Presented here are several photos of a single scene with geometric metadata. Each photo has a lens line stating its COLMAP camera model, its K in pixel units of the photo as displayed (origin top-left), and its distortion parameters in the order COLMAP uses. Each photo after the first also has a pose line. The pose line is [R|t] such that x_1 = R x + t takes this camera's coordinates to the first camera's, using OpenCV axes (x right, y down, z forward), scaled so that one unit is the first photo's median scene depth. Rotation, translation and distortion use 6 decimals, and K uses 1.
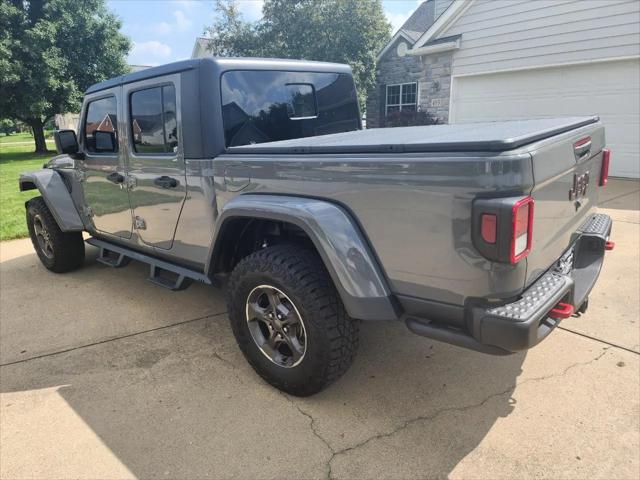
lens RADIAL K [[425.9, 0, 313.8], [0, 425.9, 240.0], [0, 0, 1]] dist [0.066374, -0.057901]
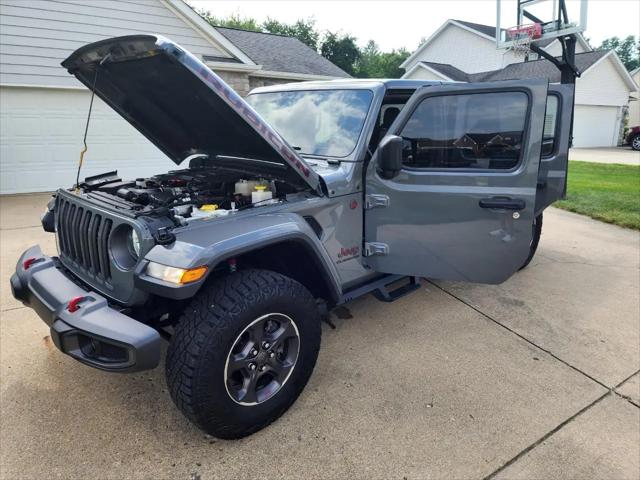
lens RADIAL K [[427.4, 0, 320.0], [0, 427.4, 240.0], [0, 0, 1]] dist [0.059989, -0.056522]
pose [[0.059425, -0.215240, 0.974752, -1.519638], [0.265663, 0.944672, 0.192402, -0.295744], [-0.962233, 0.247522, 0.113318, 1.235922]]
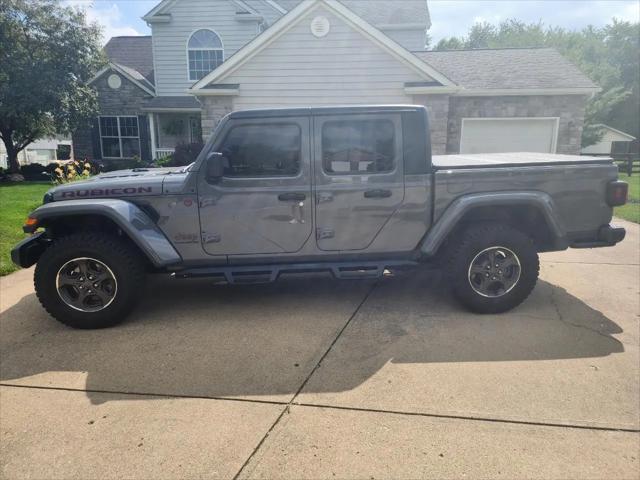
lens RADIAL K [[425.9, 0, 313.8], [0, 425.9, 240.0], [0, 0, 1]] dist [0.066374, -0.057901]
pose [[0.706927, -0.111613, 0.698425, -1.253430], [0.166754, 0.985935, -0.011225, -0.012117], [-0.687348, 0.124400, 0.715595, 0.207040]]
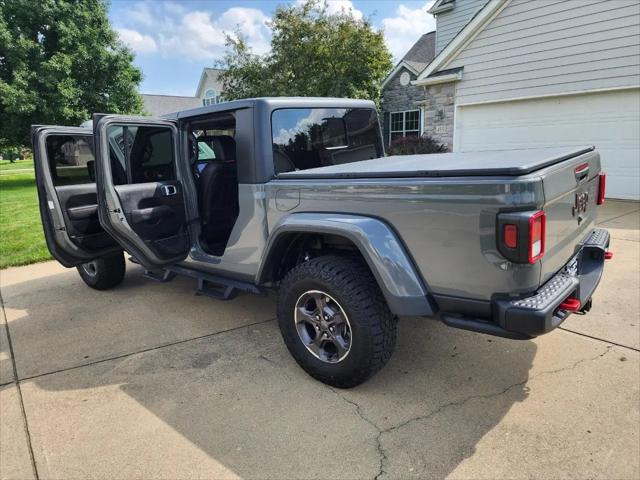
lens RADIAL K [[425.8, 0, 318.3], [0, 425.8, 239.7], [0, 0, 1]] dist [0.064872, -0.055954]
pose [[0.999964, -0.007435, 0.004034, -0.074866], [0.007647, 0.998437, -0.055357, 0.022633], [-0.003616, 0.055386, 0.998458, -0.119665]]
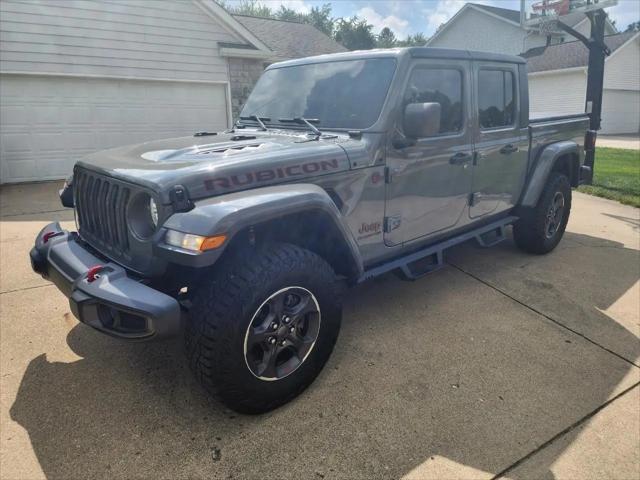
lens RADIAL K [[425.9, 0, 313.8], [0, 425.9, 240.0], [0, 0, 1]] dist [0.066374, -0.057901]
pose [[0.104014, -0.233452, 0.966789, -1.498933], [0.272898, 0.941453, 0.197973, -0.263141], [-0.956404, 0.243242, 0.161633, 1.260603]]
